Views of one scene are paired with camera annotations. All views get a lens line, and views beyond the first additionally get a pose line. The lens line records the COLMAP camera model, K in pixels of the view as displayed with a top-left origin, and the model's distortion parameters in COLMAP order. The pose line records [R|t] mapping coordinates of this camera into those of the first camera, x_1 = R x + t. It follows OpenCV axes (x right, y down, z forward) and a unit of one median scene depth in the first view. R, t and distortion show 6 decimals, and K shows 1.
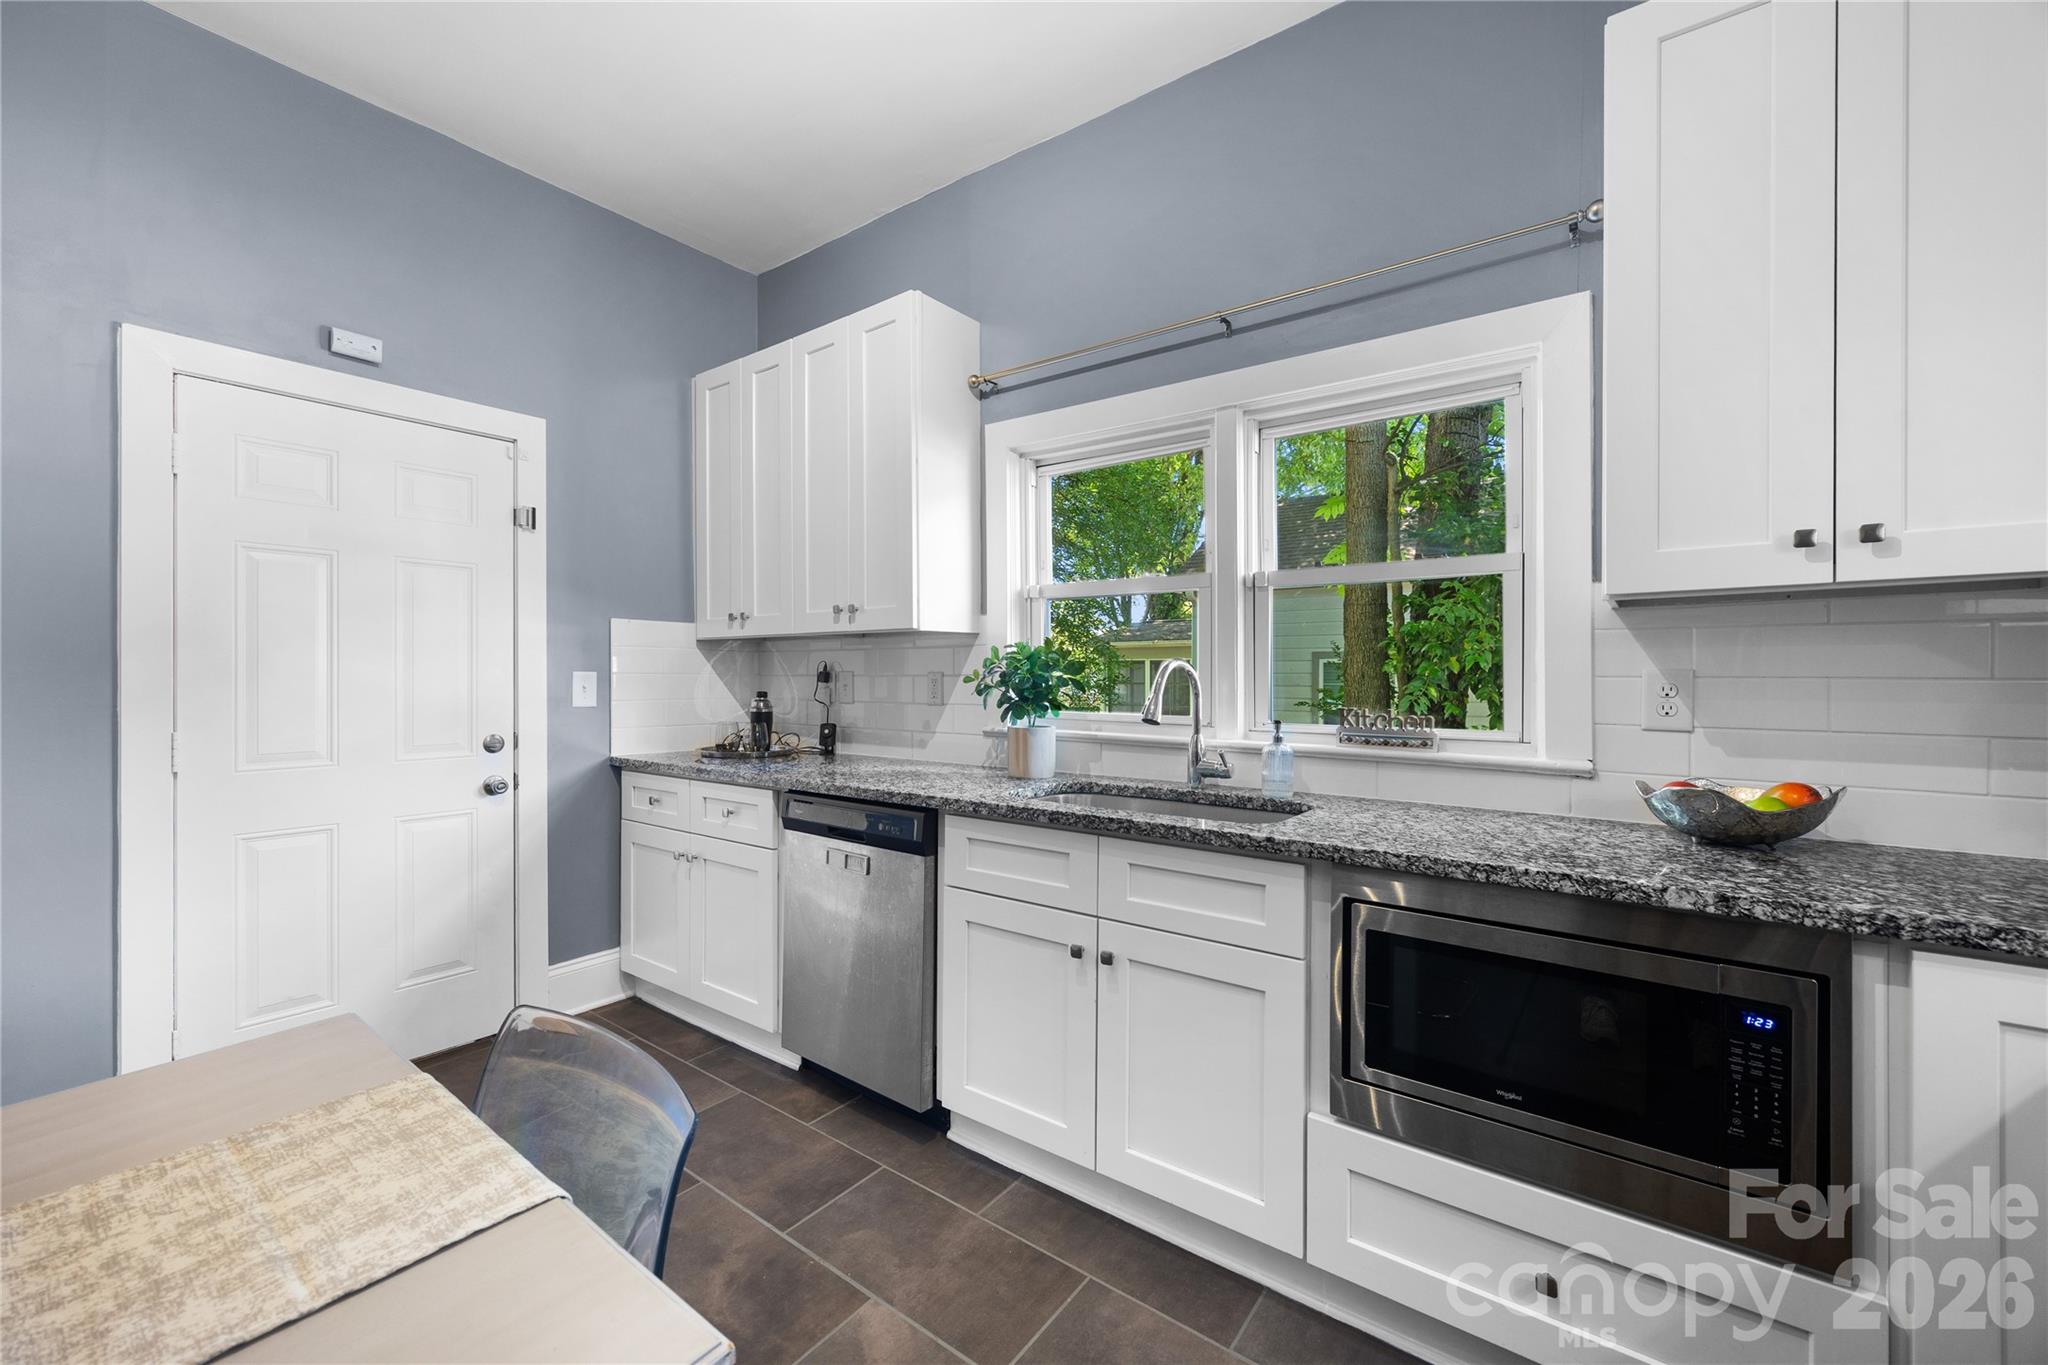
lens RADIAL K [[806.5, 0, 1020.7], [0, 806.5, 674.6], [0, 0, 1]] dist [0.005811, -0.000529]
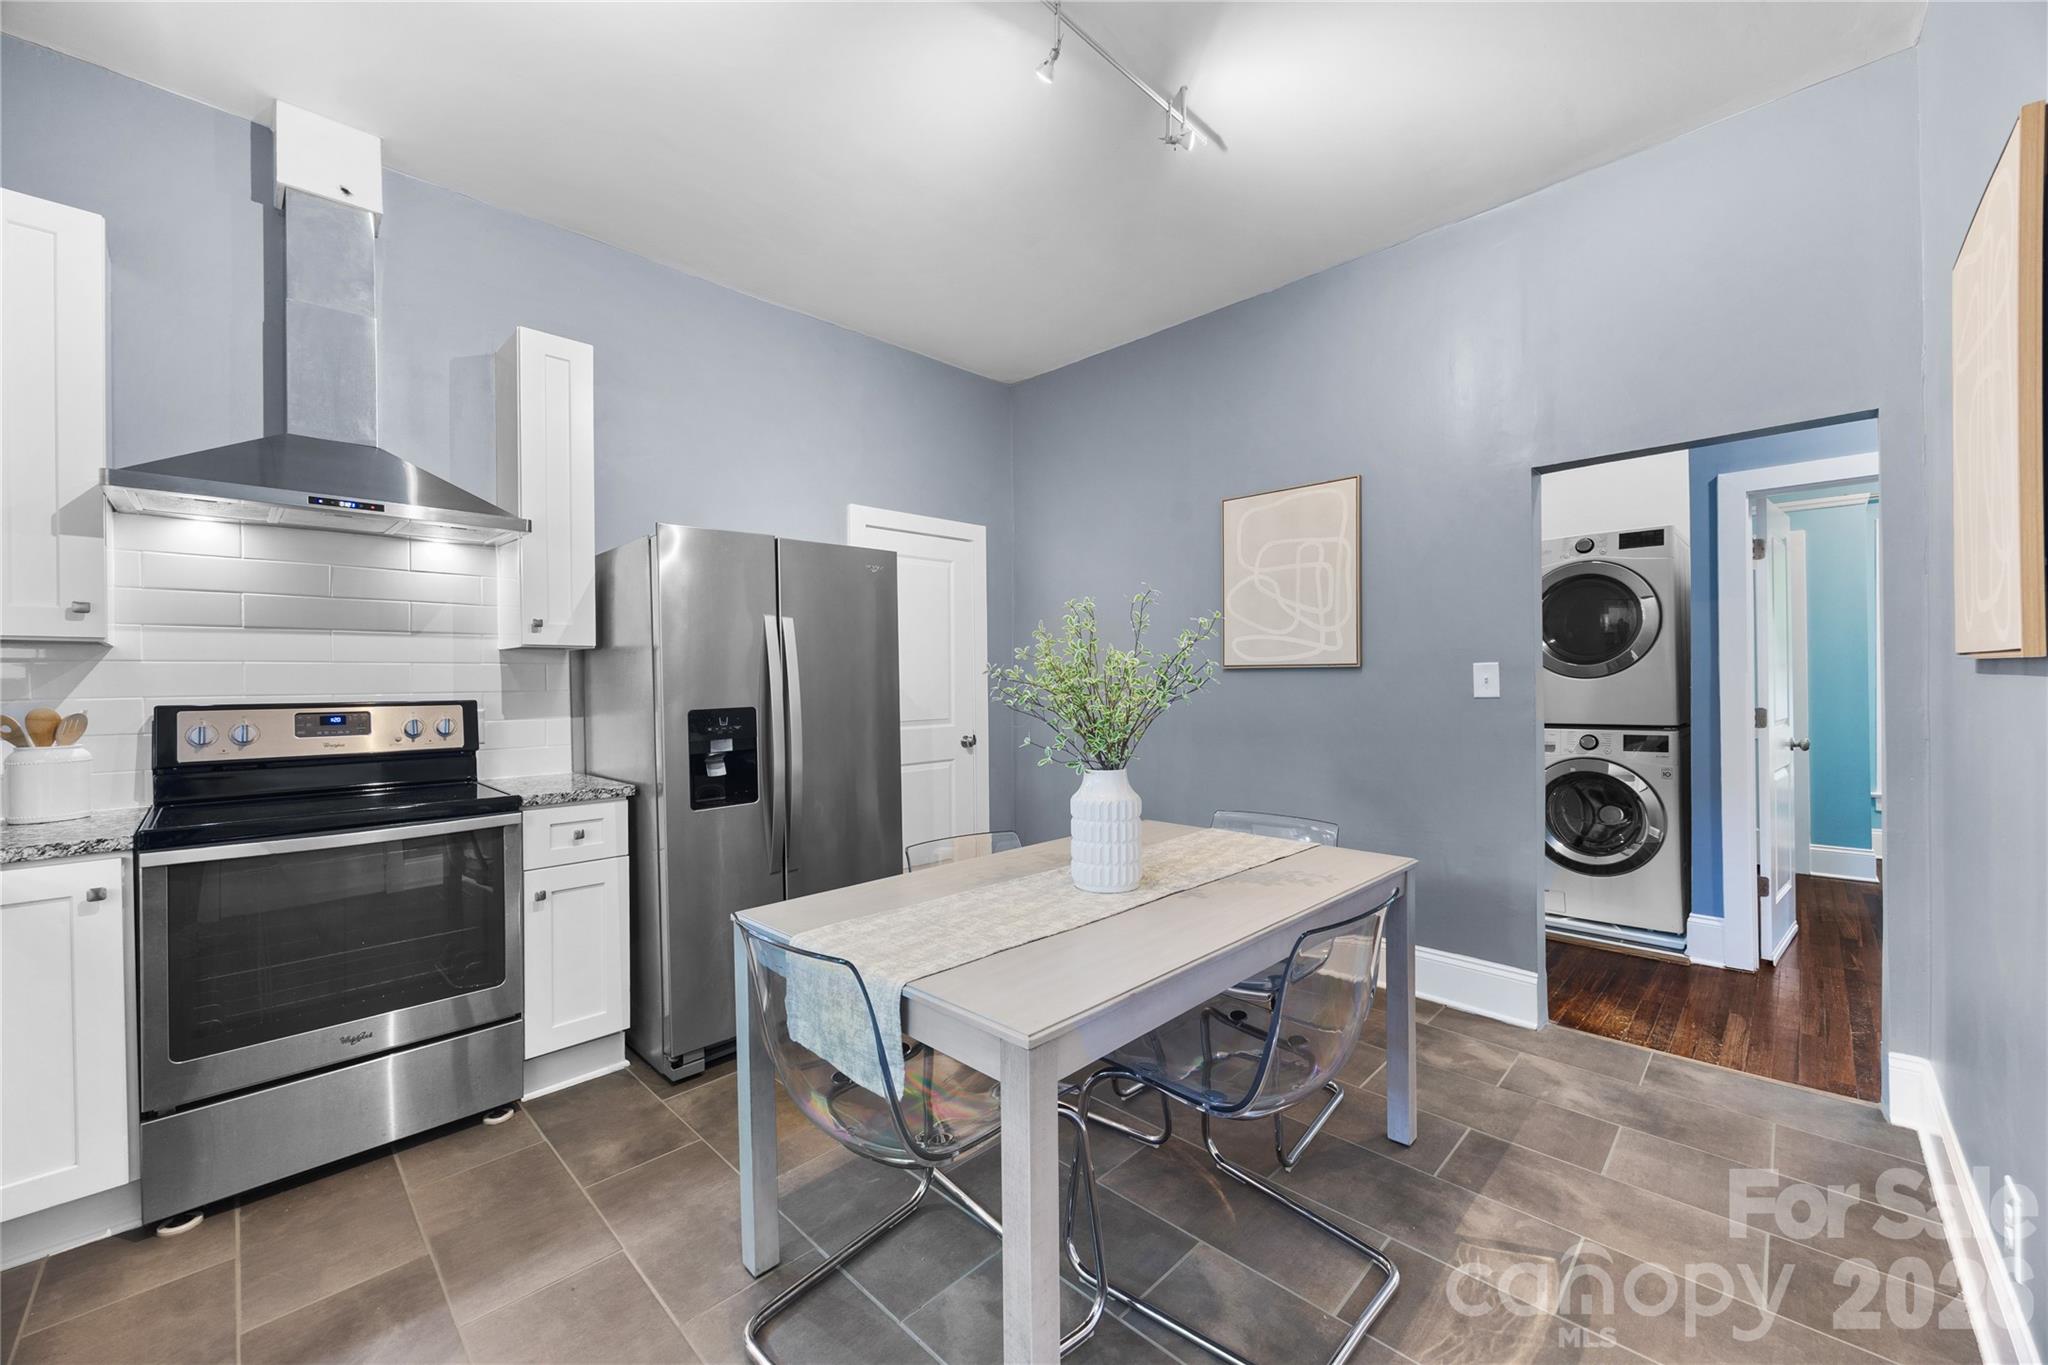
lens RADIAL K [[806.5, 0, 1025.4], [0, 806.5, 681.6], [0, 0, 1]] dist [0.005811, -0.000529]
pose [[-0.989071, 0.012984, 0.146869, -0.526699], [0.013690, 0.999899, 0.003795, -0.007814], [-0.146805, 0.005765, -0.989149, 1.059828]]
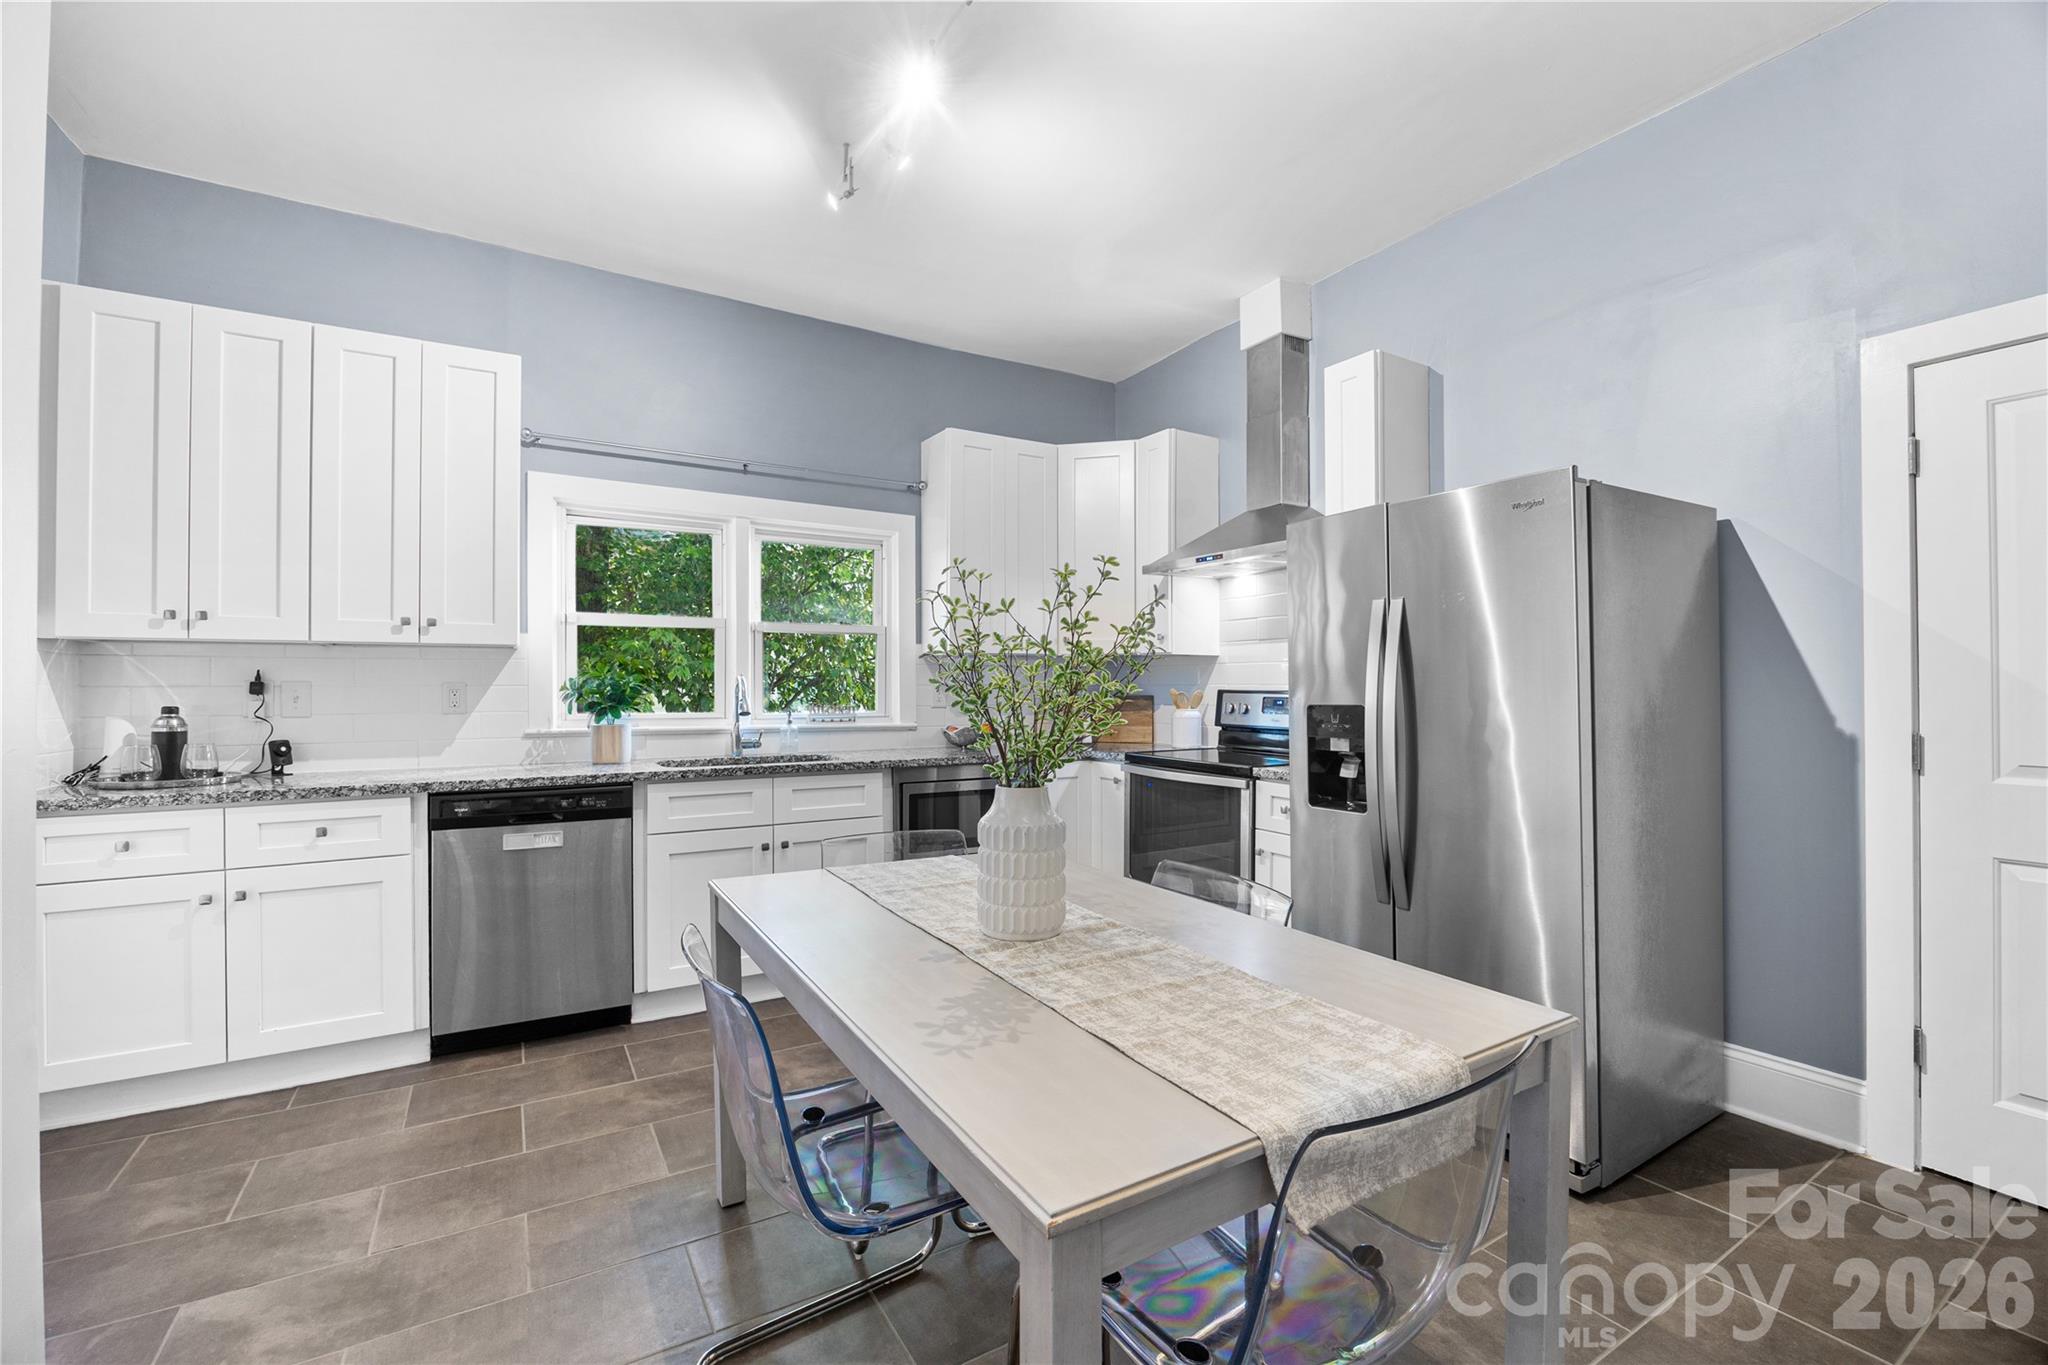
lens RADIAL K [[875.3, 0, 1017.8], [0, 875.3, 678.5], [0, 0, 1]] dist [-0.015206, 0.001245]
pose [[0.375639, 0.005064, 0.926752, -1.242422], [0.001444, 0.999981, -0.006049, -0.000714], [-0.926765, 0.003611, 0.375624, -0.163521]]
